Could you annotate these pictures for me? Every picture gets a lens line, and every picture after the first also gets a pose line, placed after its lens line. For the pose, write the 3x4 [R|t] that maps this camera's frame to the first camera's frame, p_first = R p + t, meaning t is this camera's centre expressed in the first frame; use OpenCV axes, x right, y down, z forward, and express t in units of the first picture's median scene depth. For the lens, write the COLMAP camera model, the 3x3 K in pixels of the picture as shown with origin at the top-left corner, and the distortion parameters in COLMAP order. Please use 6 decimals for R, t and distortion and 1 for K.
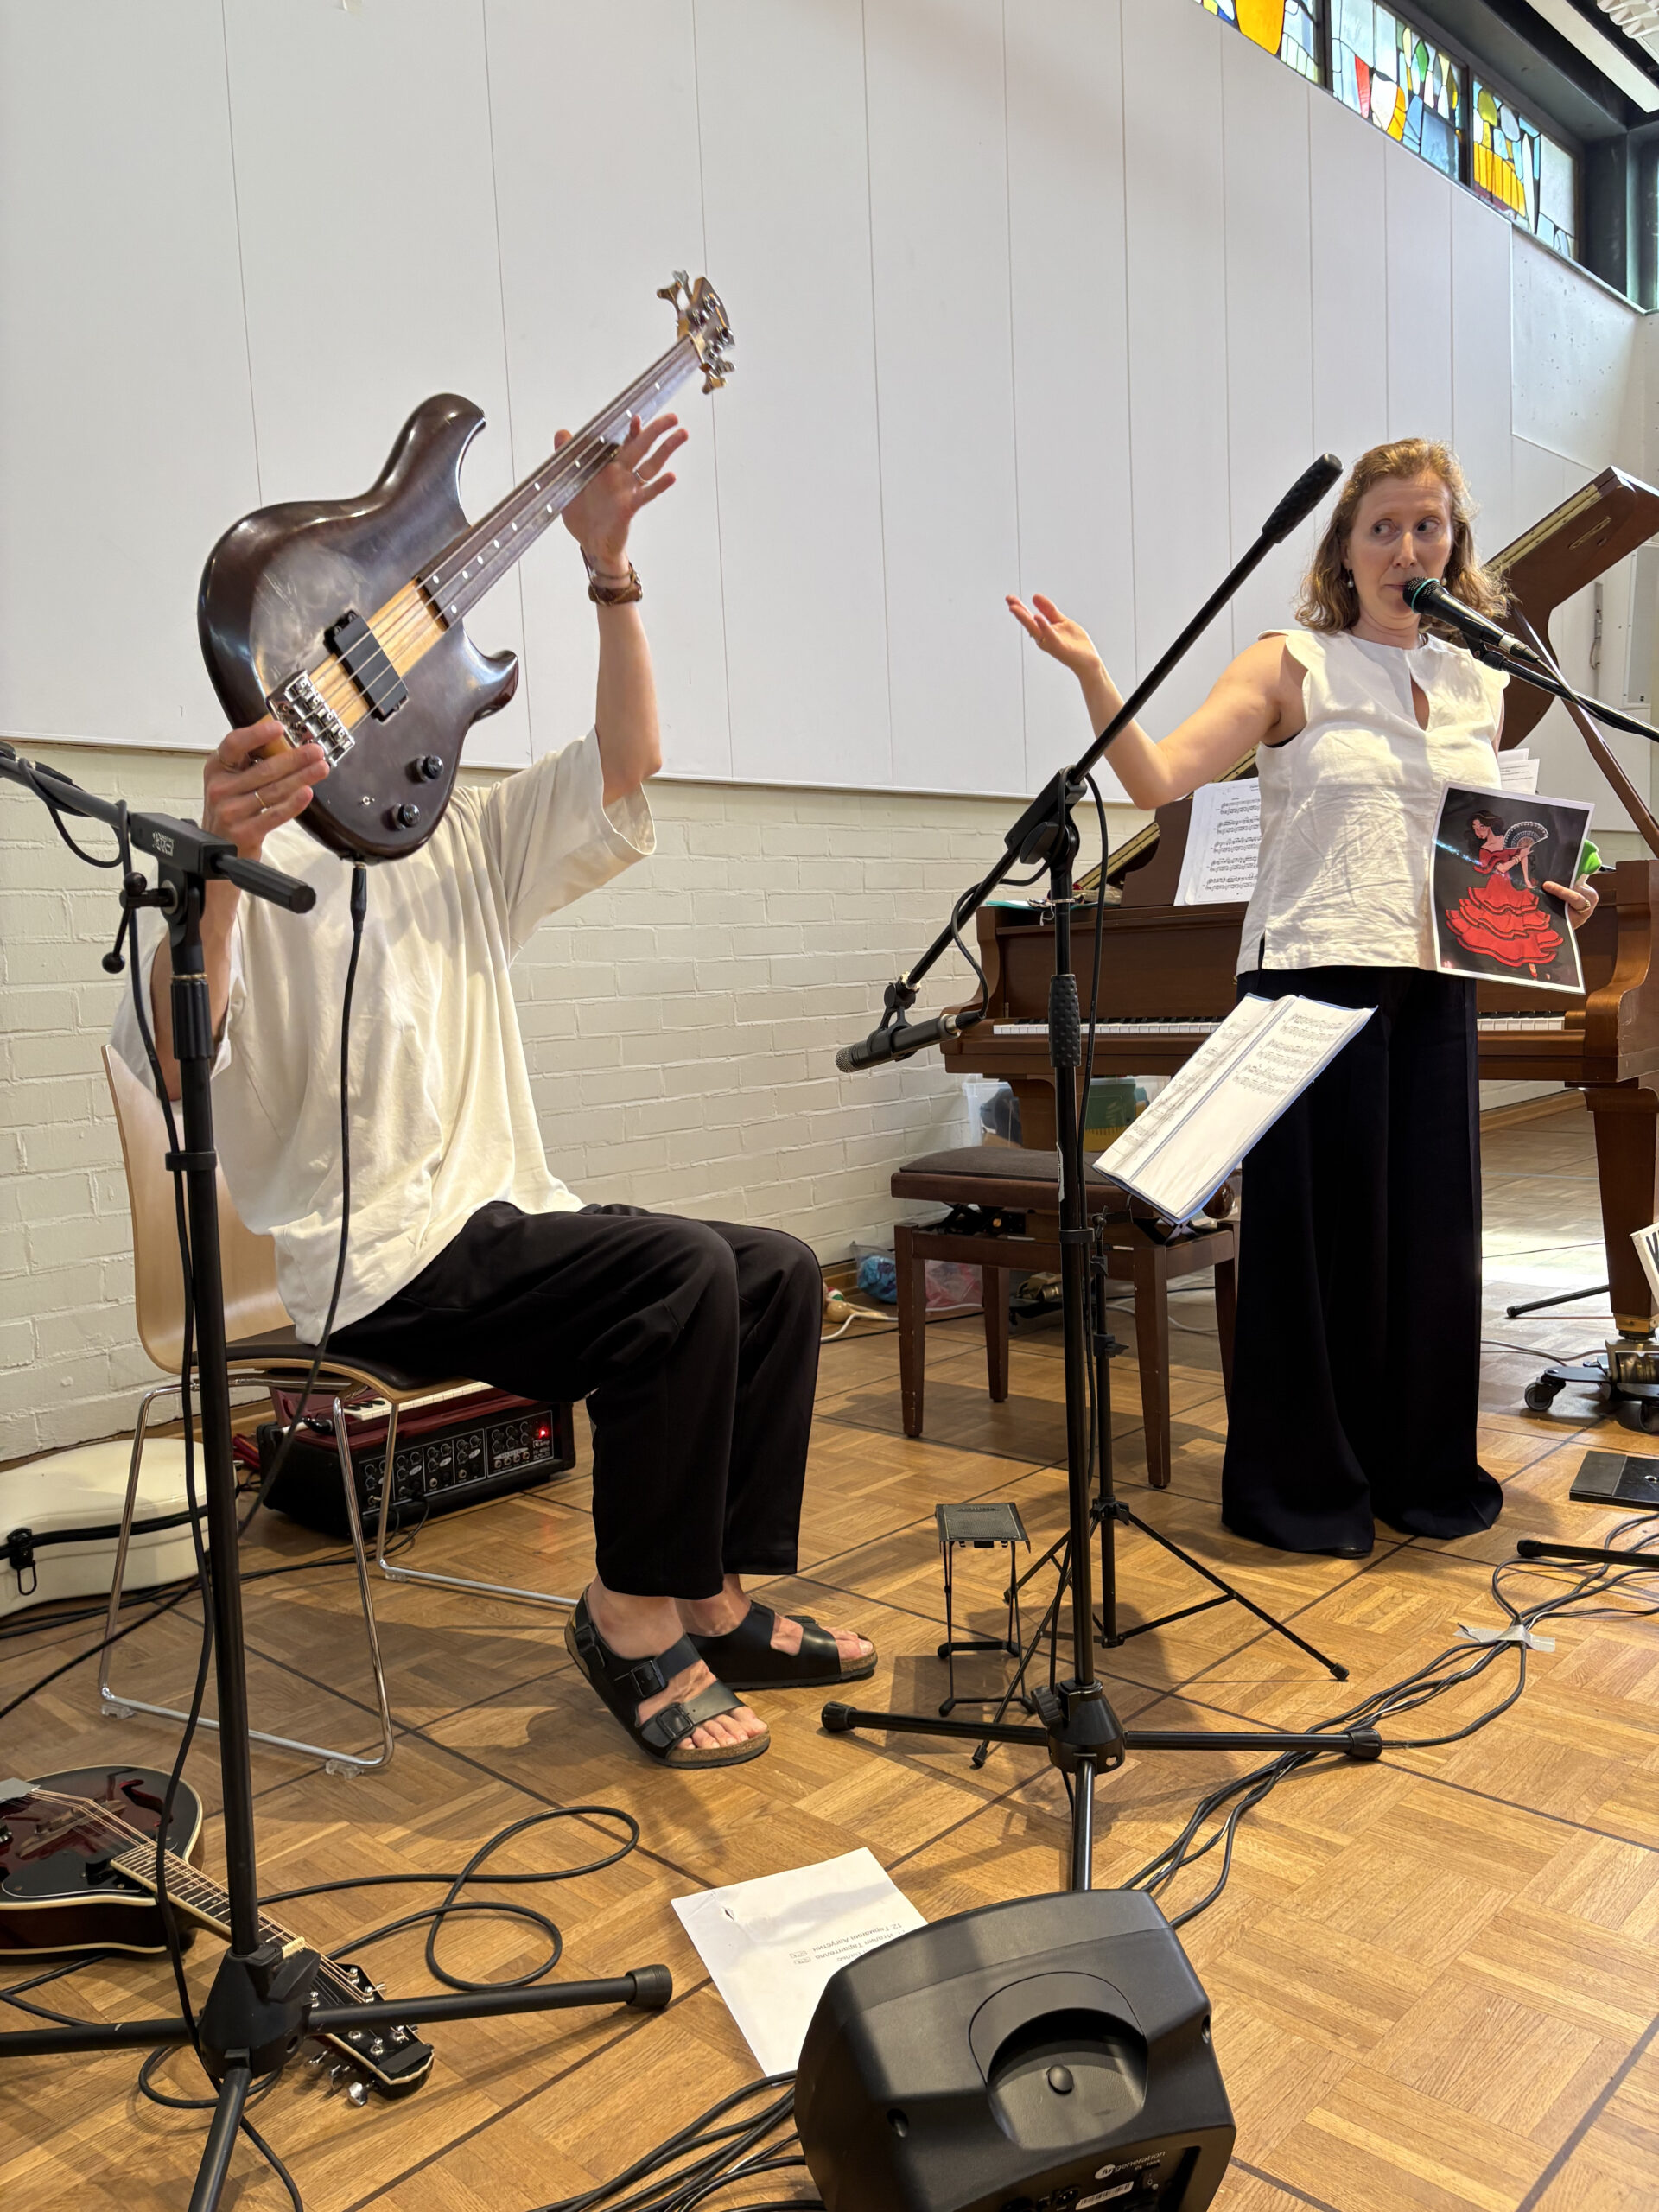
lens RADIAL K [[1669.4, 0, 829.5], [0, 1669.4, 1106.0], [0, 0, 1]] dist [0.010992, -0.006266]
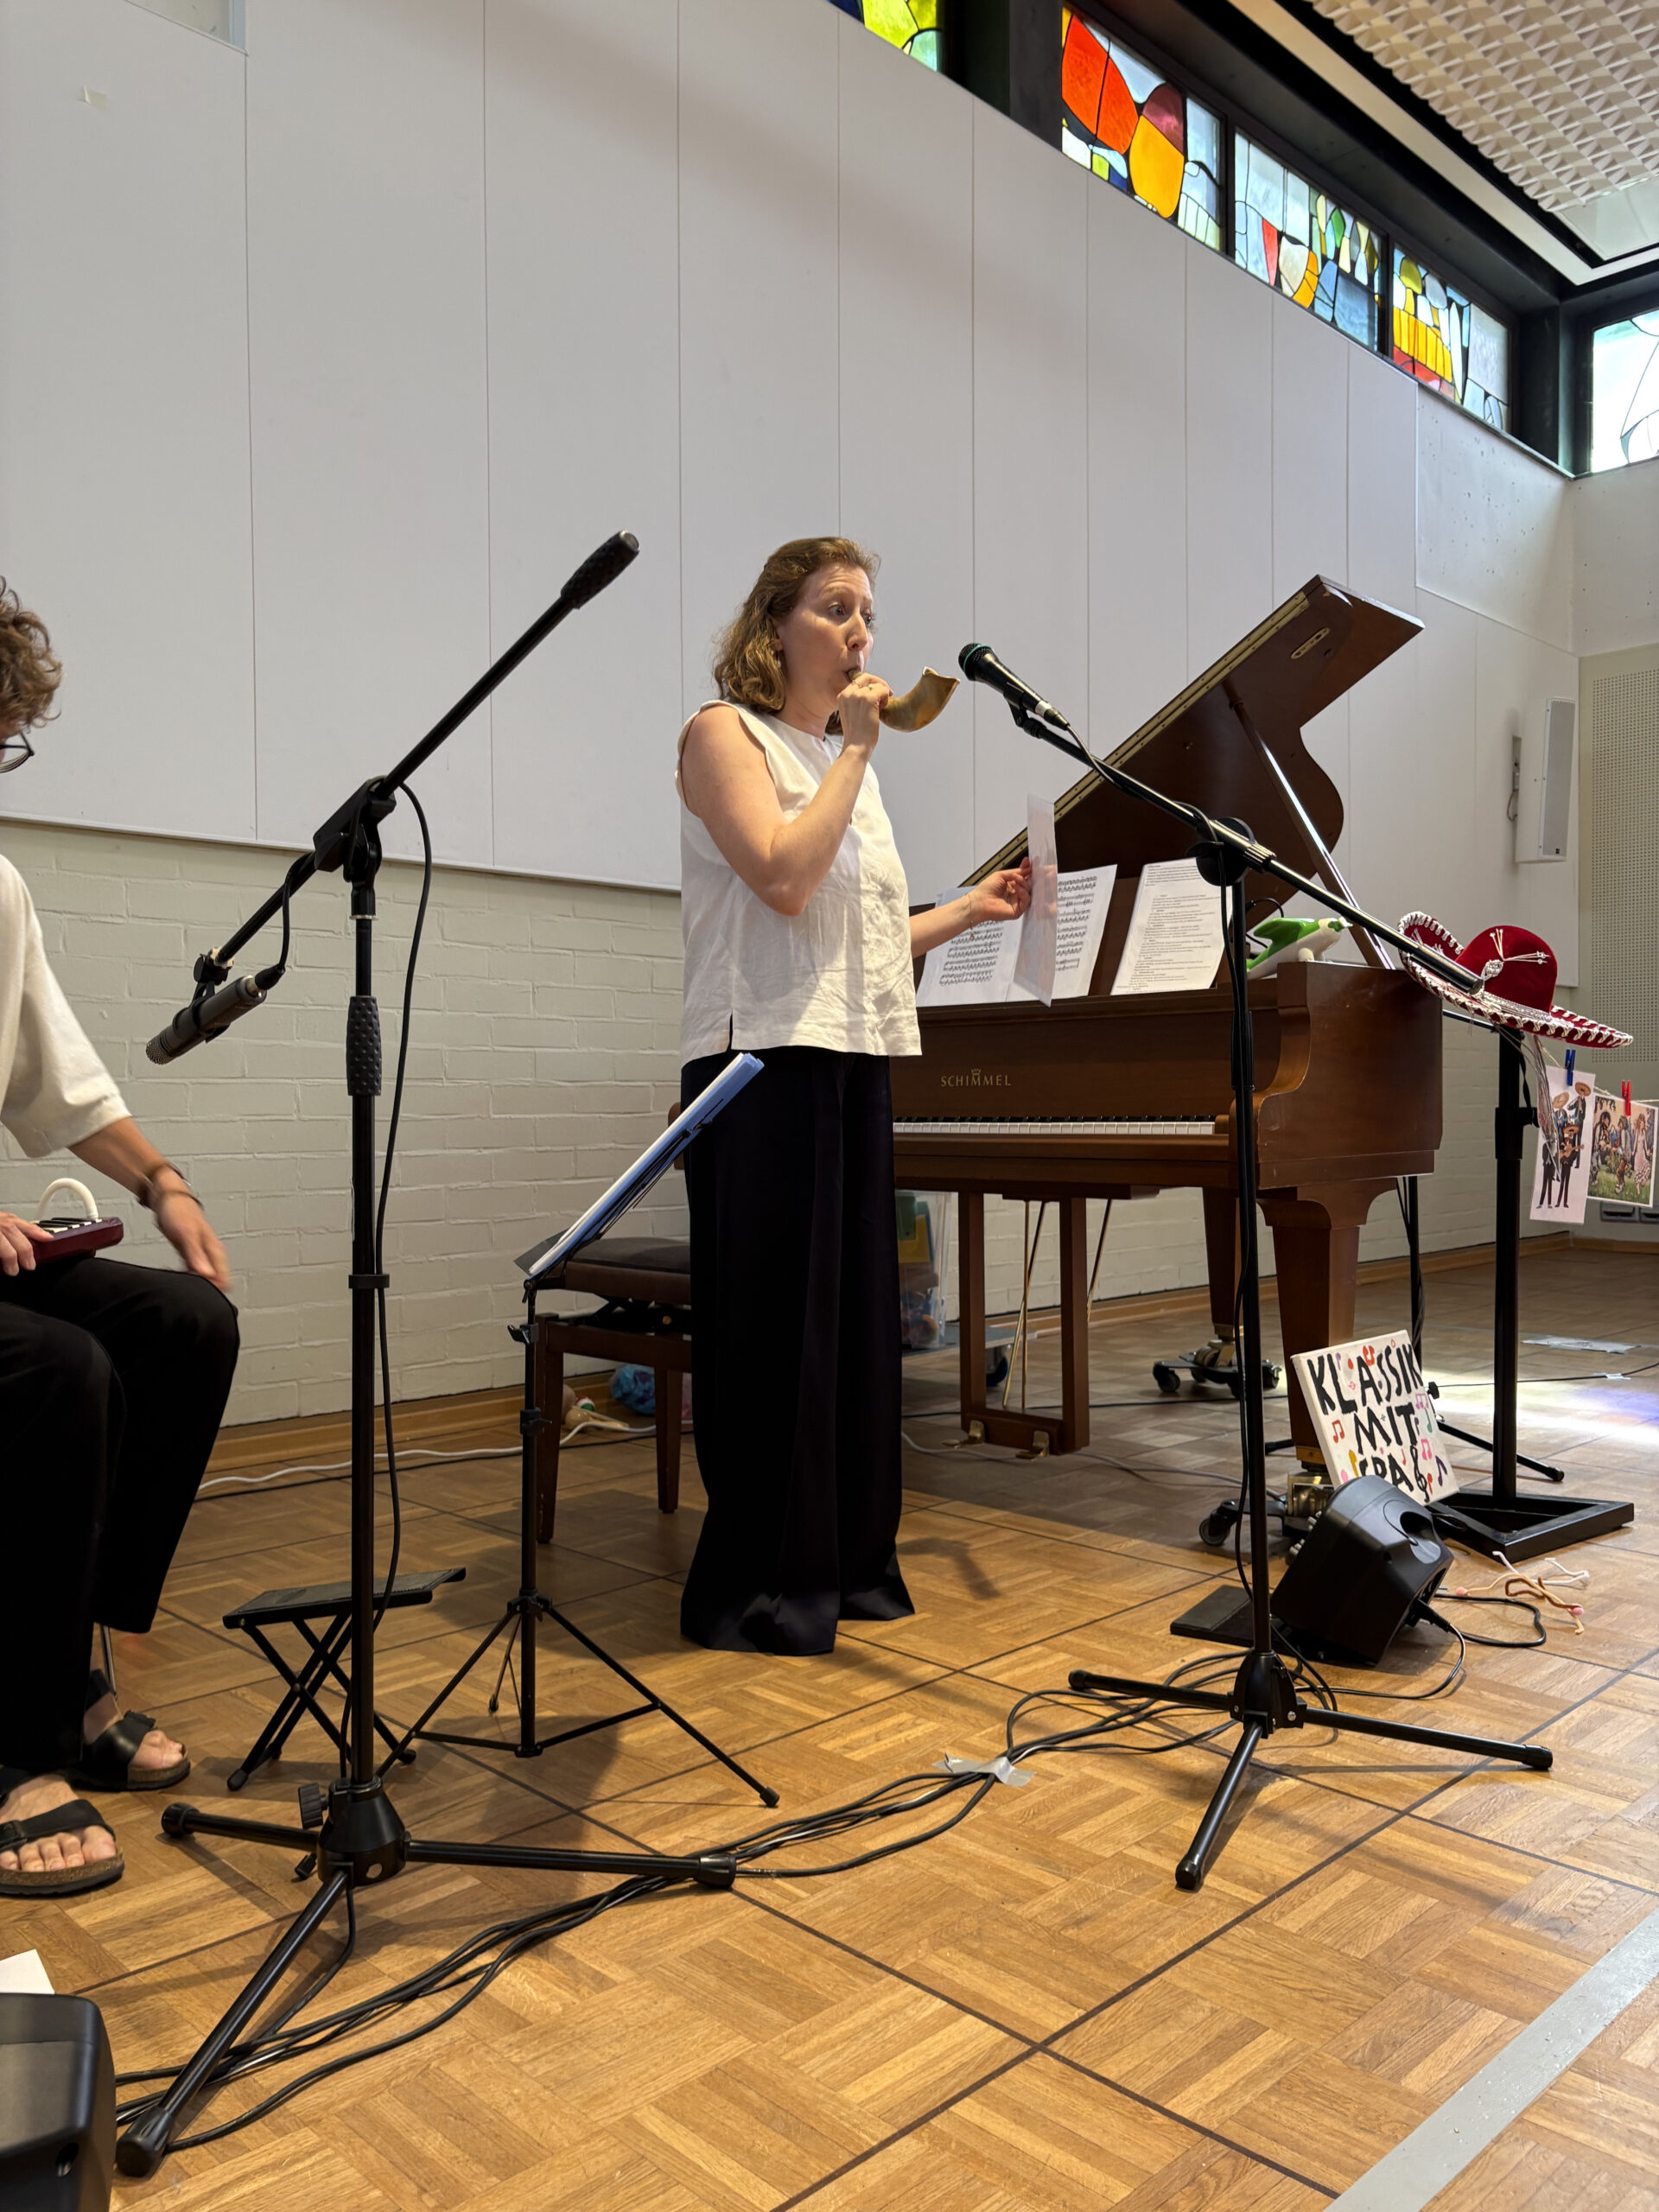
lens RADIAL K [[1676.9, 0, 829.5], [0, 1676.9, 1106.0], [0, 0, 1]] dist [0.023347, 0.004672]
pose [[0.999007, 0.041138, -0.017110, 0.236539], [-0.042449, 0.995476, -0.085008, 0.029211], [0.013535, 0.085650, 0.996233, 0.040145]]
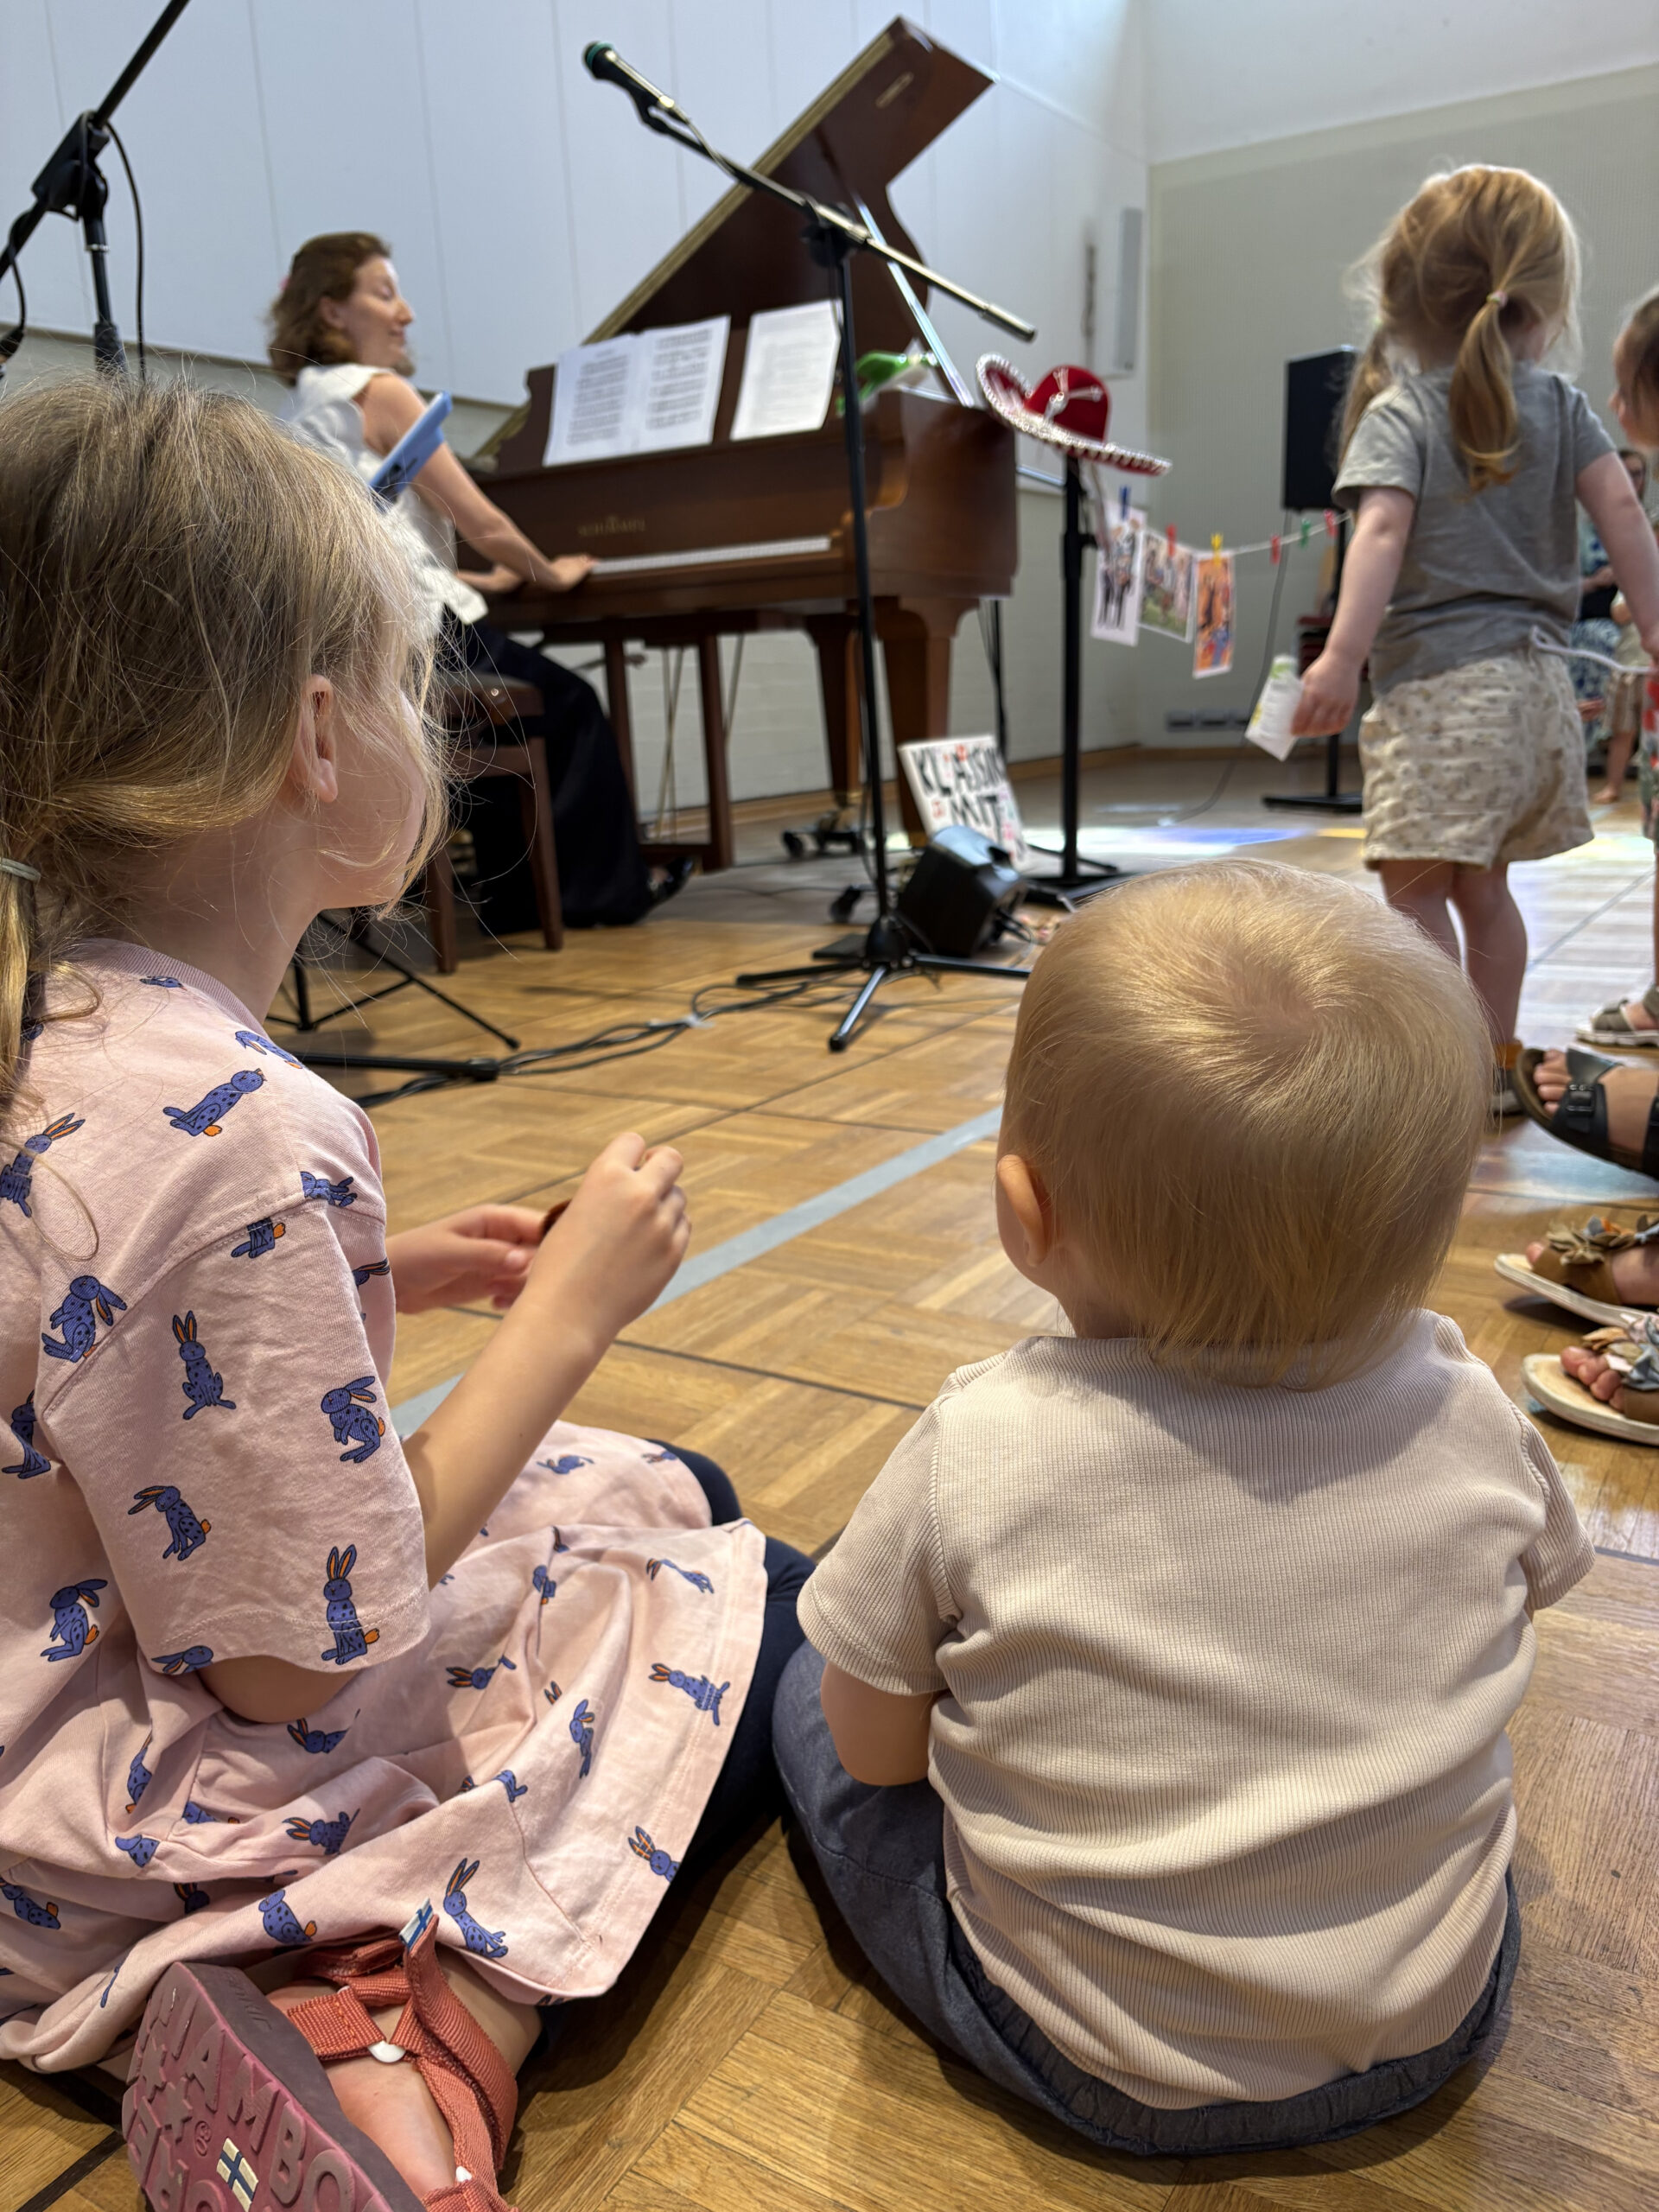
lens RADIAL K [[1676.9, 0, 776.4], [0, 1676.9, 1096.2], [0, 0, 1]] dist [0.033127, -0.000338]
pose [[0.983104, -0.049489, 0.176233, 0.195165], [0.025099, 0.990111, 0.138025, 0.152087], [-0.181321, -0.131269, 0.974624, -0.113819]]
